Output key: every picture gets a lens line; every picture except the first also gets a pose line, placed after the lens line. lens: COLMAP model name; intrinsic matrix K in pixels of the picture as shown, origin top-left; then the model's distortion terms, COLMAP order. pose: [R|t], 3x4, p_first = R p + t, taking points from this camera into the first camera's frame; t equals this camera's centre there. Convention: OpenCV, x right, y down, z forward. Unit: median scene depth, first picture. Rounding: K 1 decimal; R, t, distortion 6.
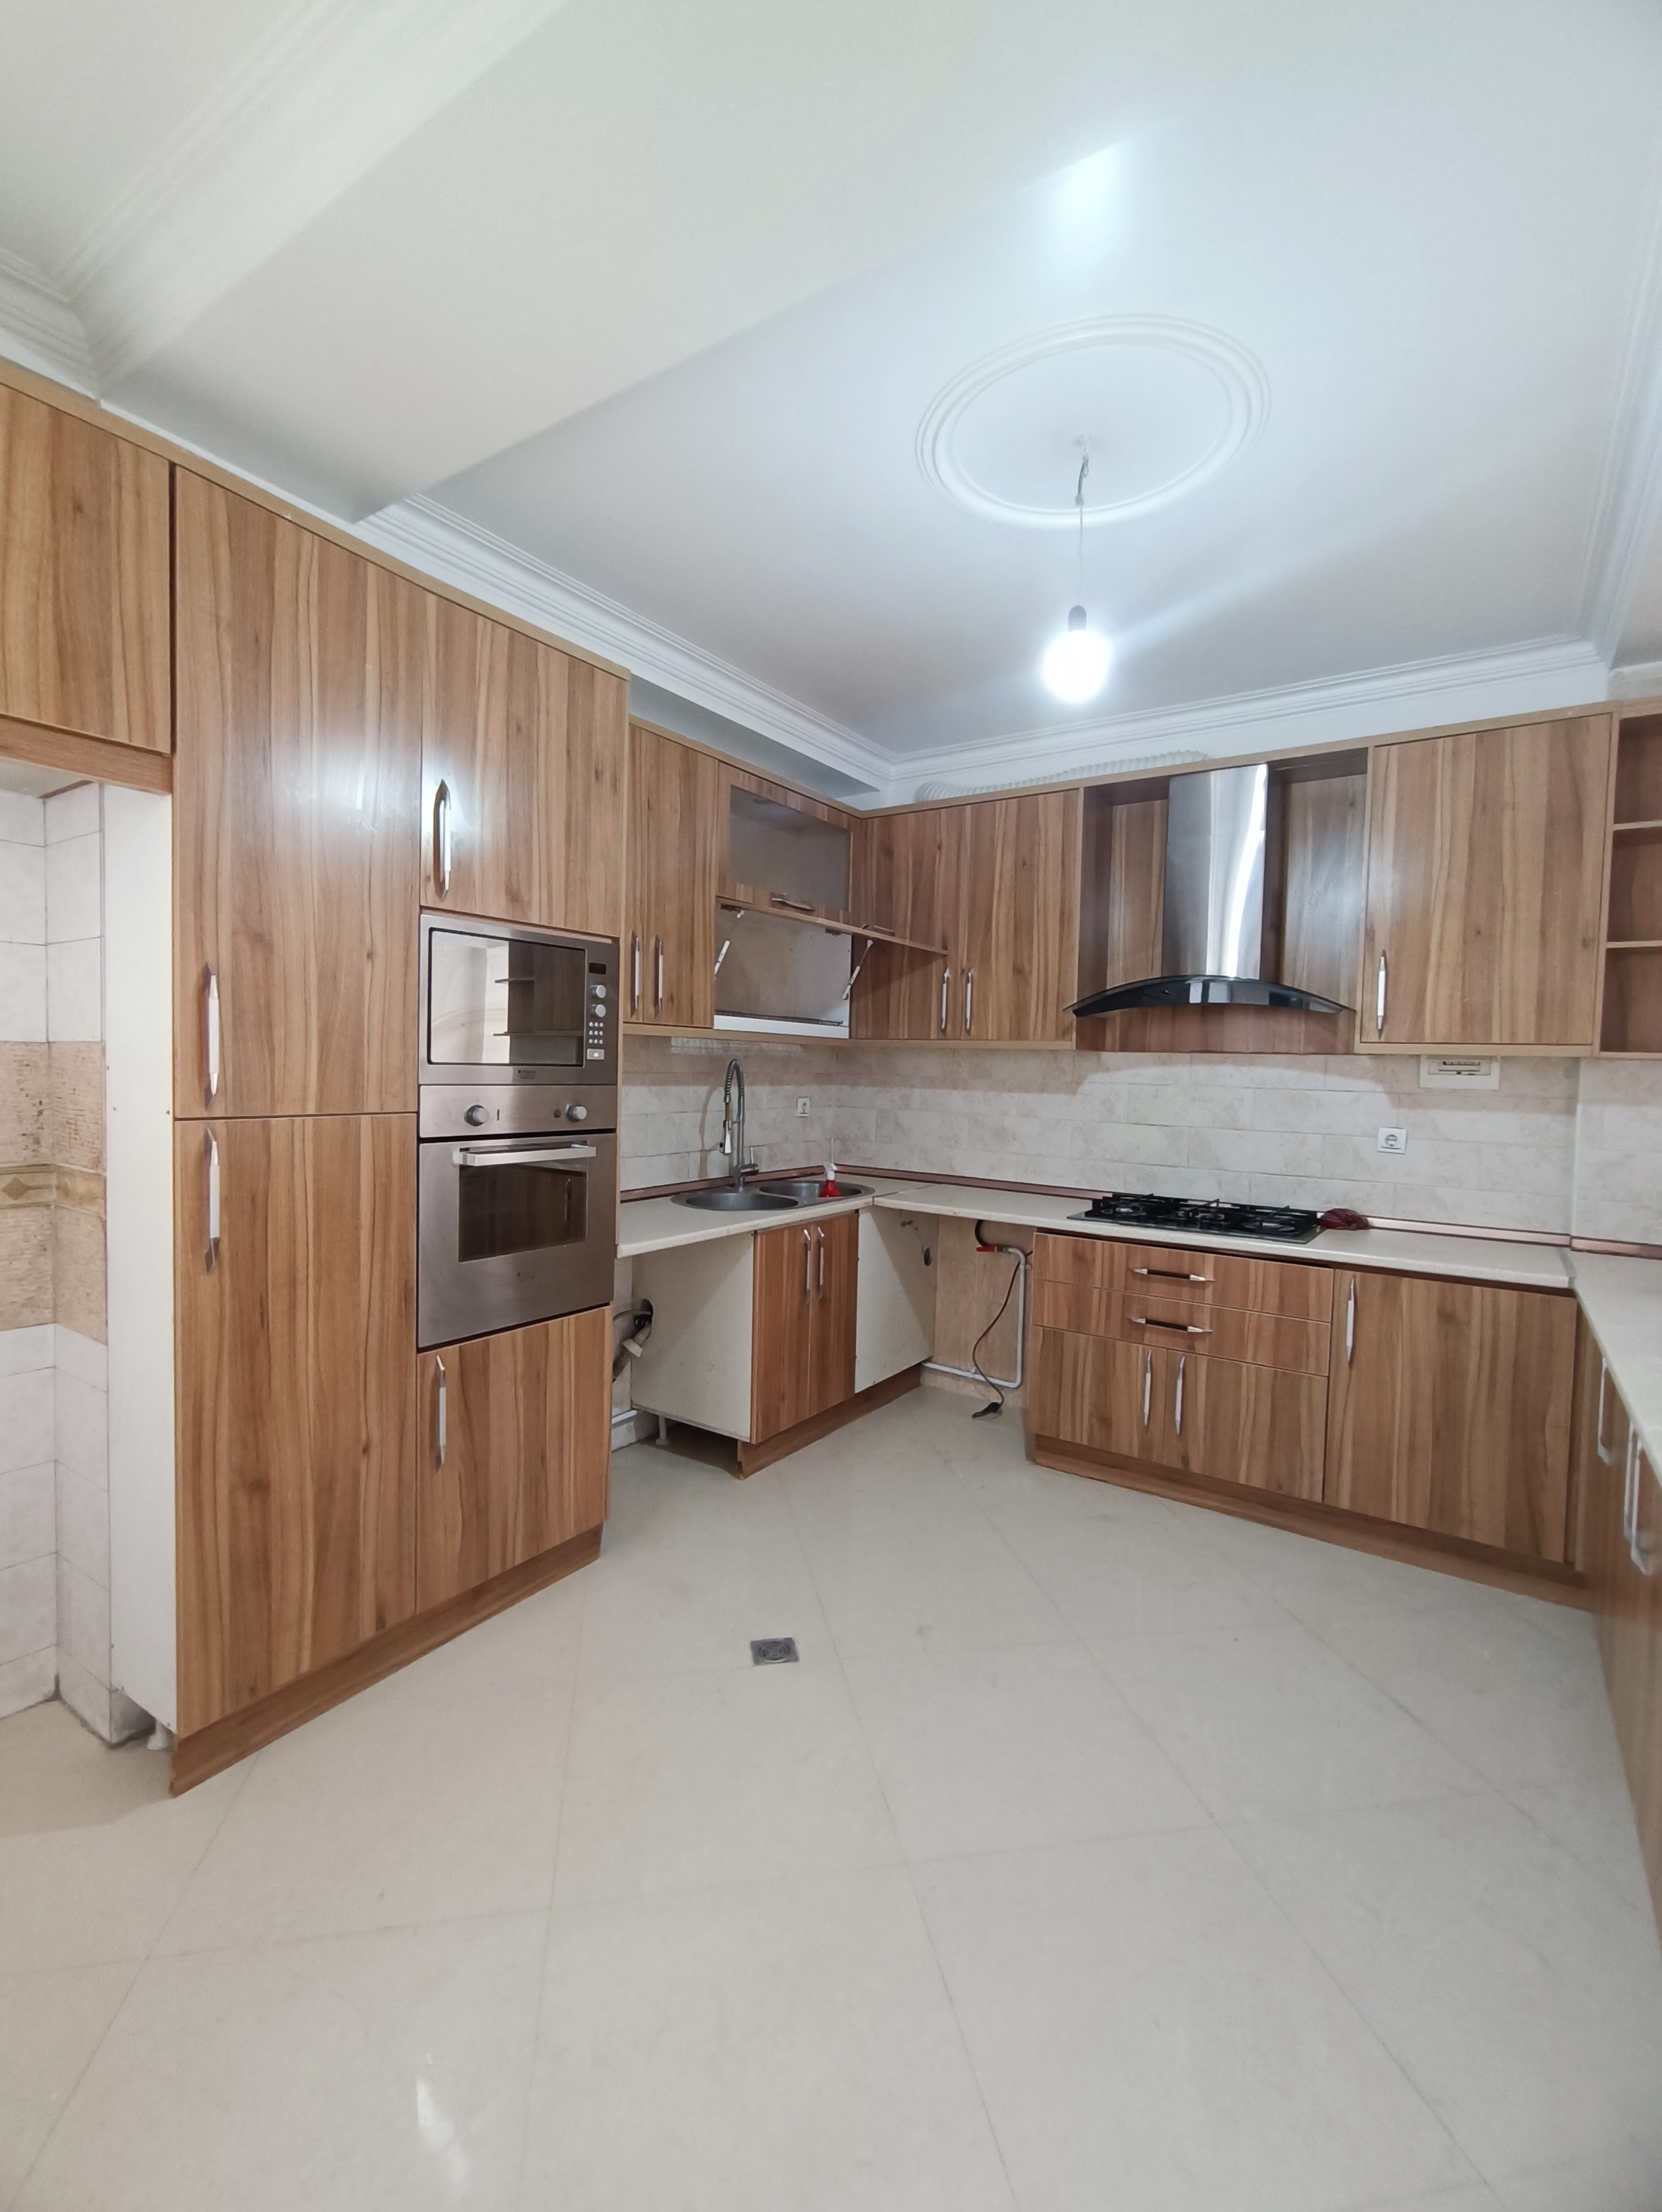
lens RADIAL K [[1004.1, 0, 834.7], [0, 1004.1, 1111.7], [0, 0, 1]] dist [-0.003773, -0.000215]
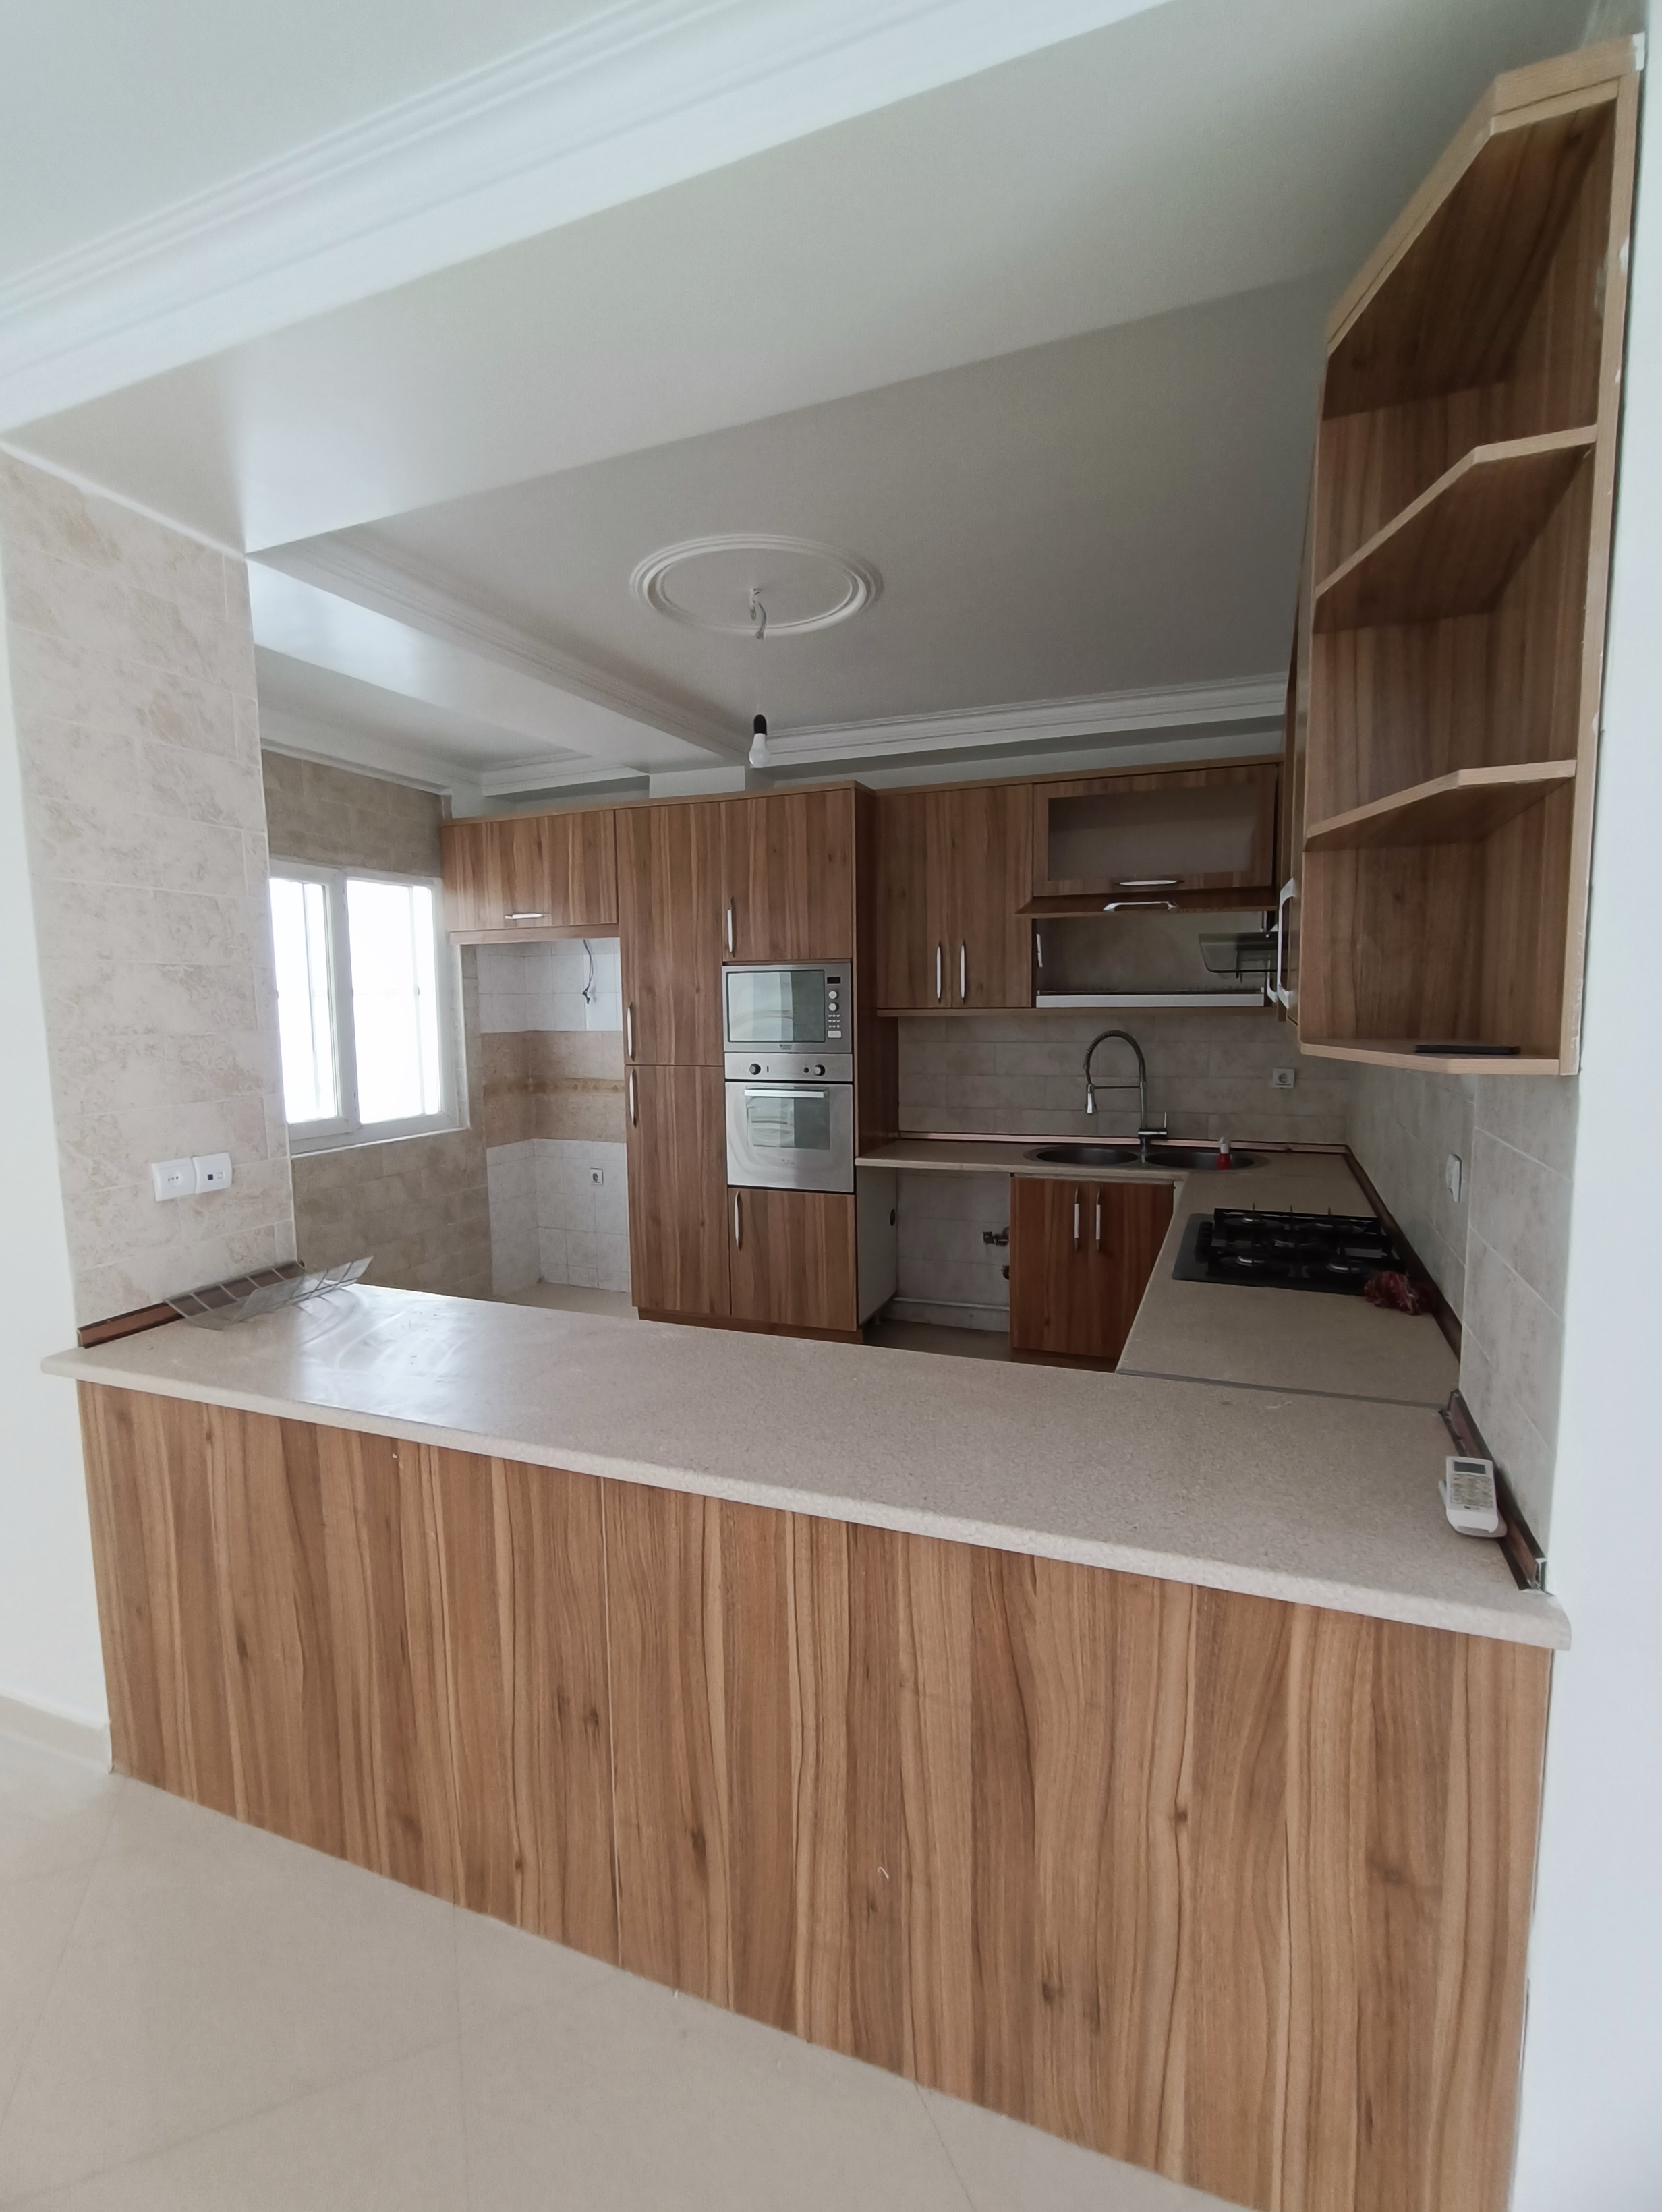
lens RADIAL K [[1004.1, 0, 834.7], [0, 1004.1, 1111.7], [0, 0, 1]] dist [-0.003773, -0.000215]
pose [[0.218287, 0.084080, -0.972256, 1.583572], [-0.026942, 0.996421, 0.080121, -0.074662], [0.975513, 0.008705, 0.219771, 0.778838]]
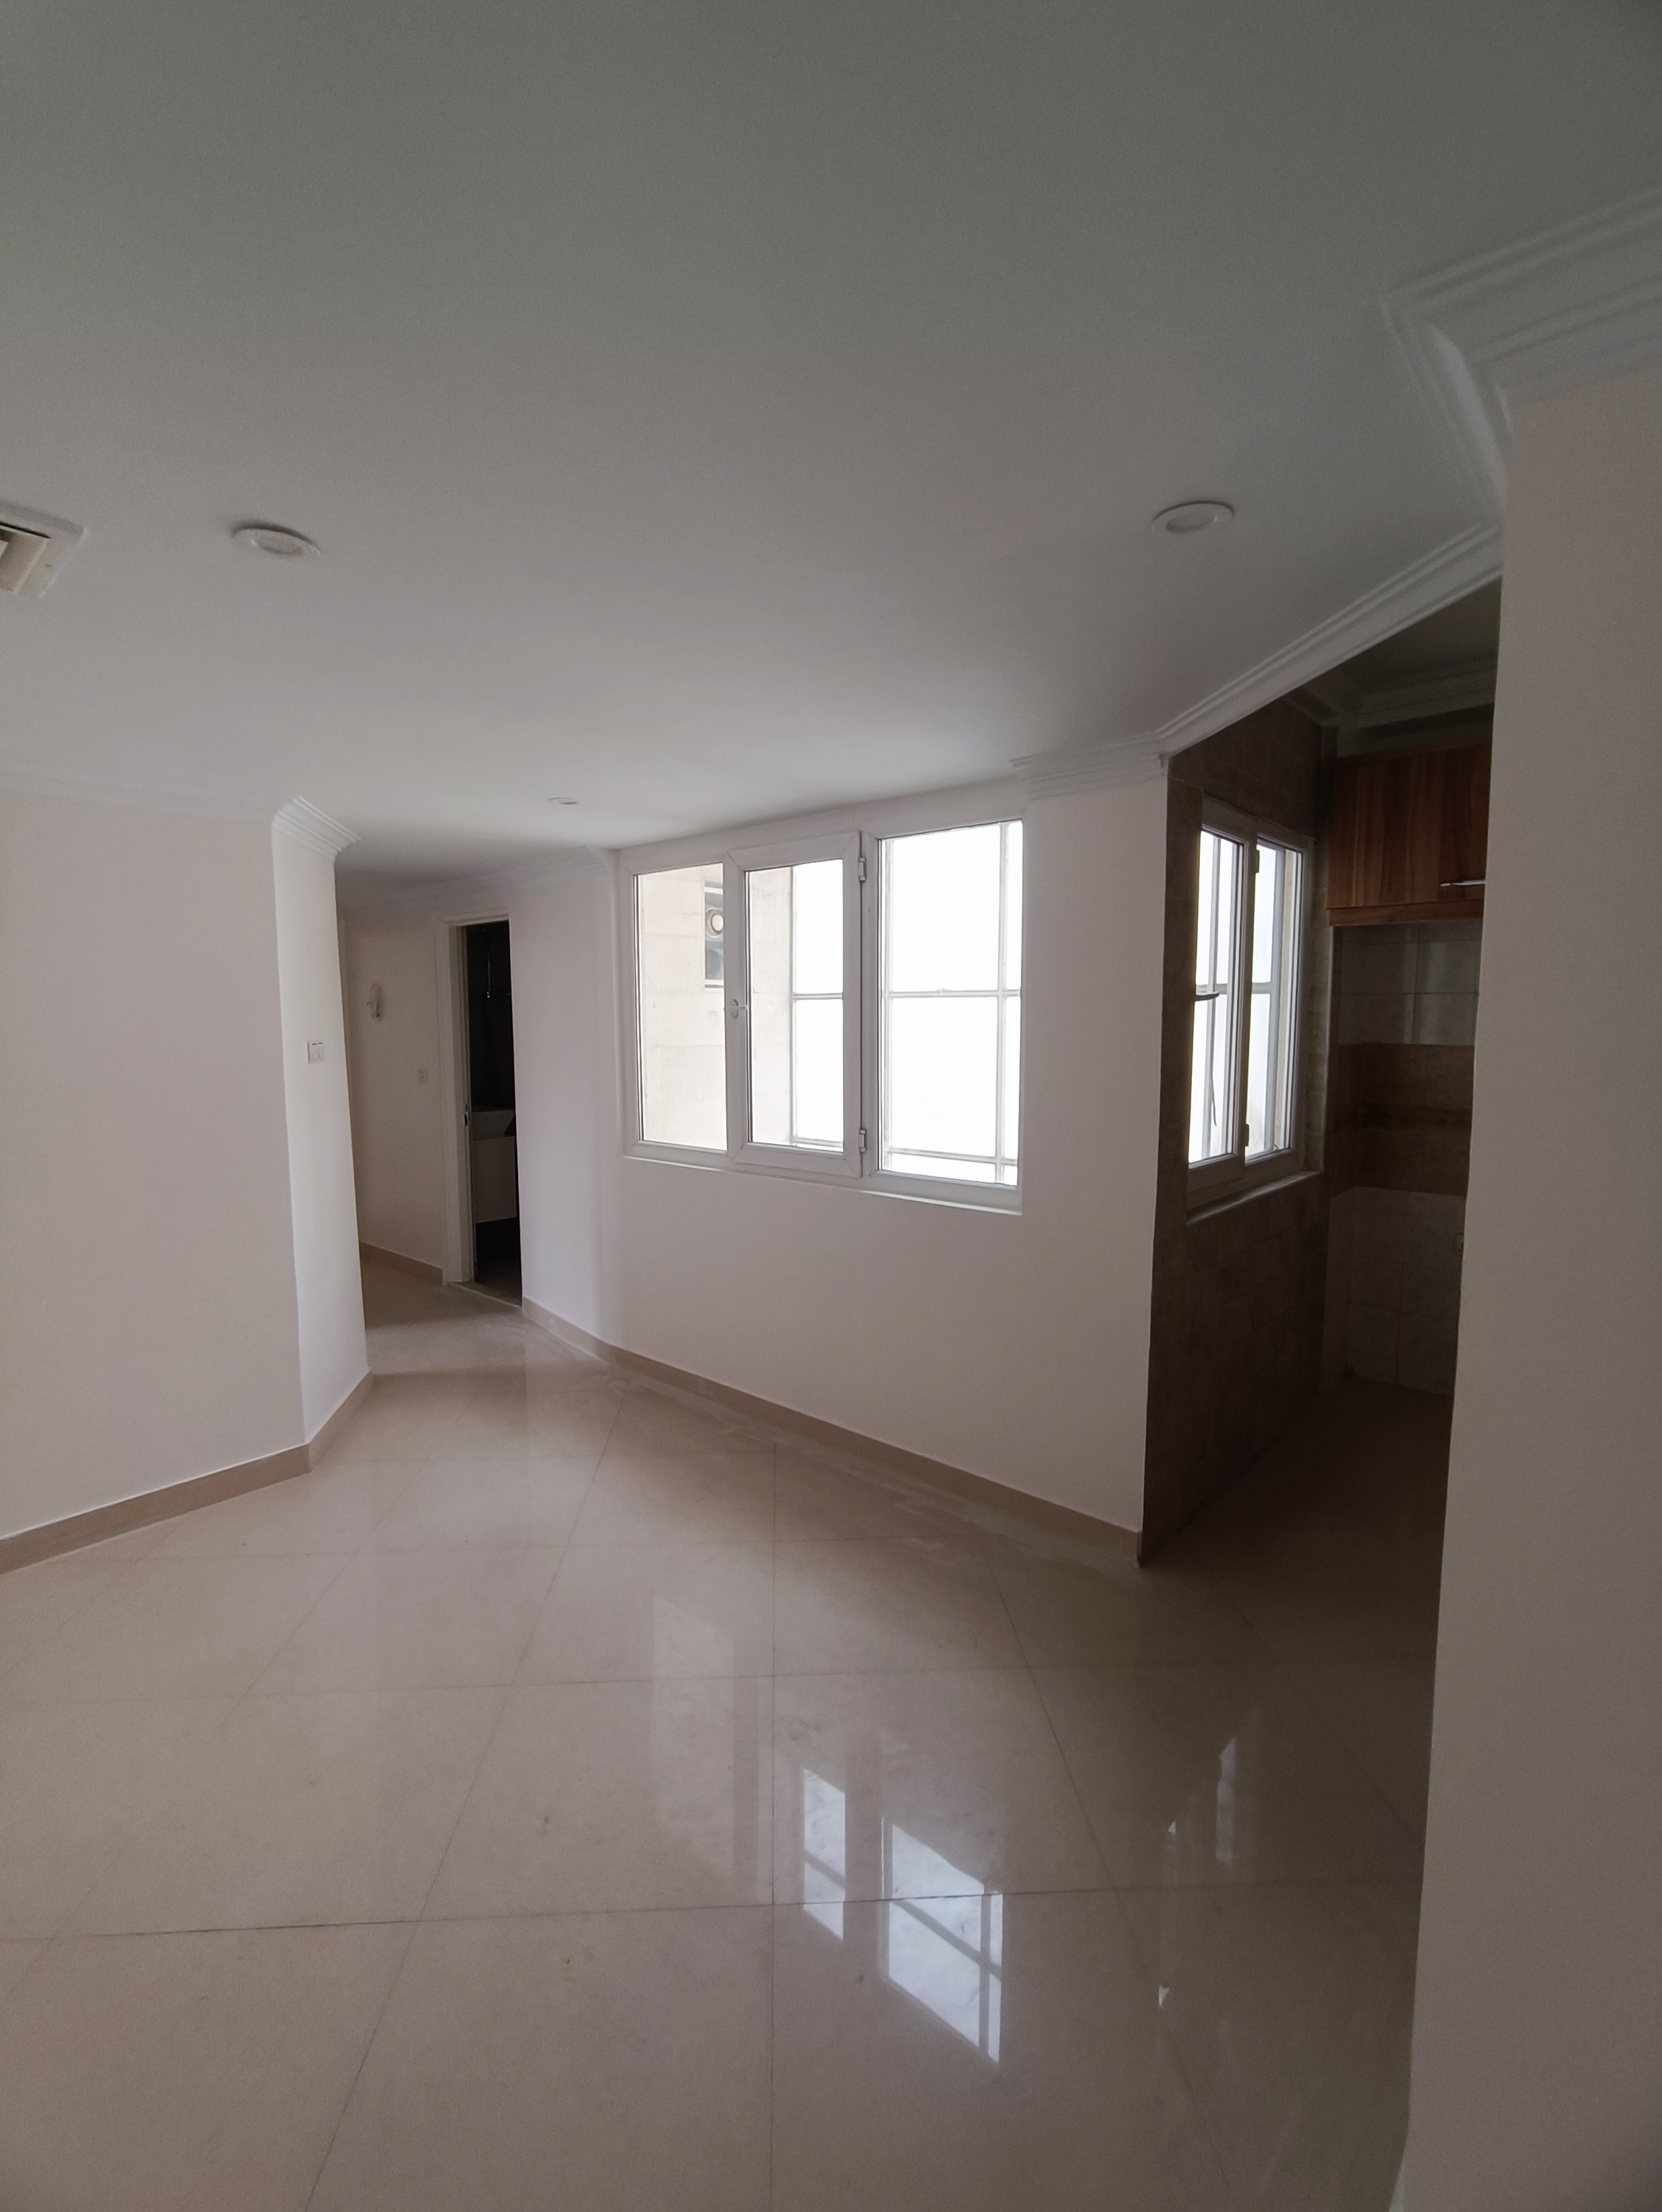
lens RADIAL K [[1004.1, 0, 834.7], [0, 1004.1, 1111.7], [0, 0, 1]] dist [-0.003773, -0.000215]
pose [[-0.119580, 0.071016, -0.990281, 0.970720], [-0.048812, 0.995812, 0.077307, -0.025408], [0.991624, 0.057582, -0.115613, -0.152567]]
